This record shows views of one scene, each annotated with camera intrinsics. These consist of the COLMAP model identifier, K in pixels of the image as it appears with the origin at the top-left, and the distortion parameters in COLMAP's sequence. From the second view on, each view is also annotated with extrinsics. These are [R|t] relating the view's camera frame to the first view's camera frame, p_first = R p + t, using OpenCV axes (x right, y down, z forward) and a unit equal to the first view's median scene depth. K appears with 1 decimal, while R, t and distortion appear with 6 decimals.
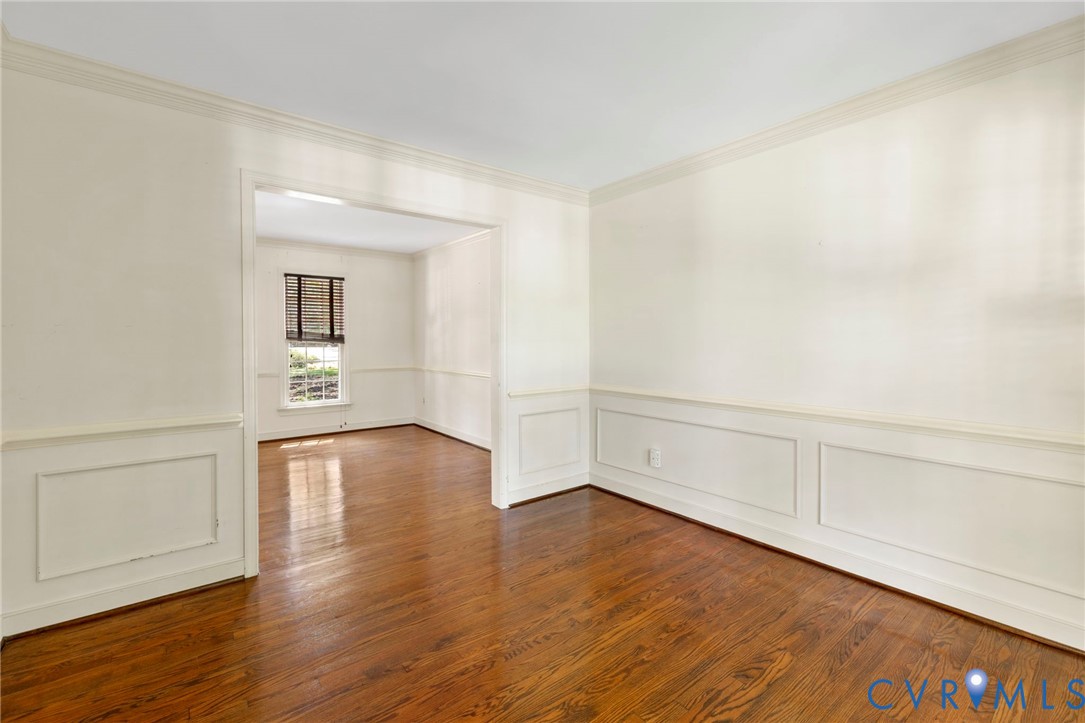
lens RADIAL K [[470.4, 0, 538.6], [0, 470.4, 327.3], [0, 0, 1]] dist [-0.000353, -0.000083]
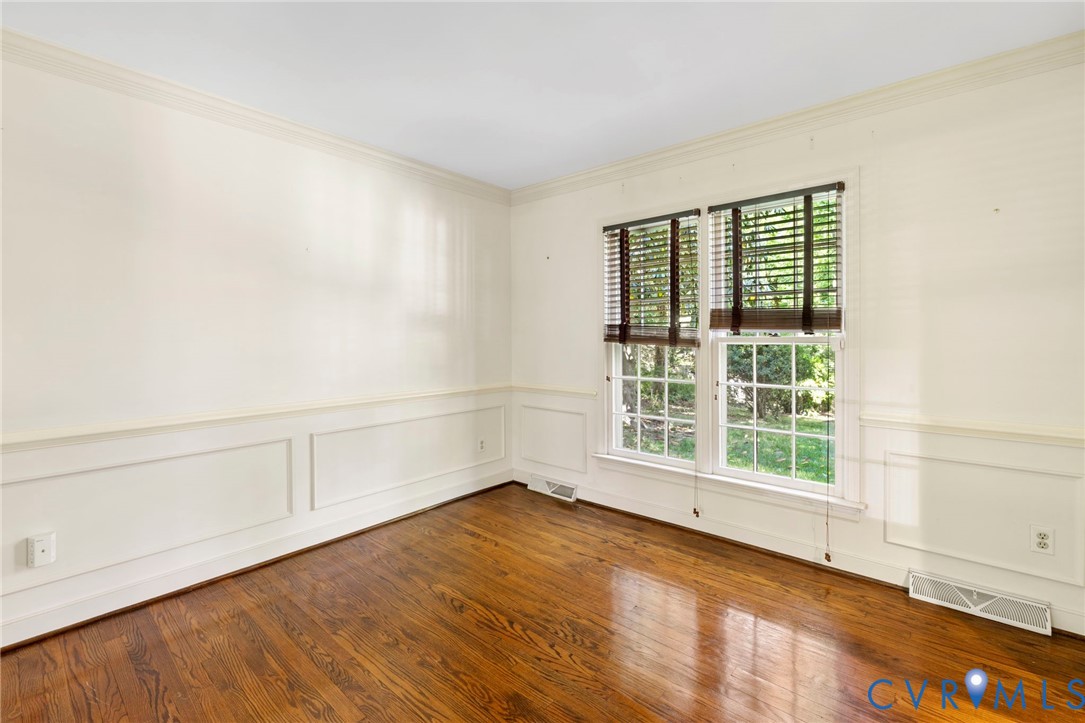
lens RADIAL K [[470.4, 0, 538.6], [0, 470.4, 327.3], [0, 0, 1]] dist [-0.000353, -0.000083]
pose [[-0.189414, 0.023485, 0.981616, -0.683025], [-0.024166, 0.999300, -0.028571, 0.021074], [-0.981600, -0.029134, -0.188714, 0.850210]]
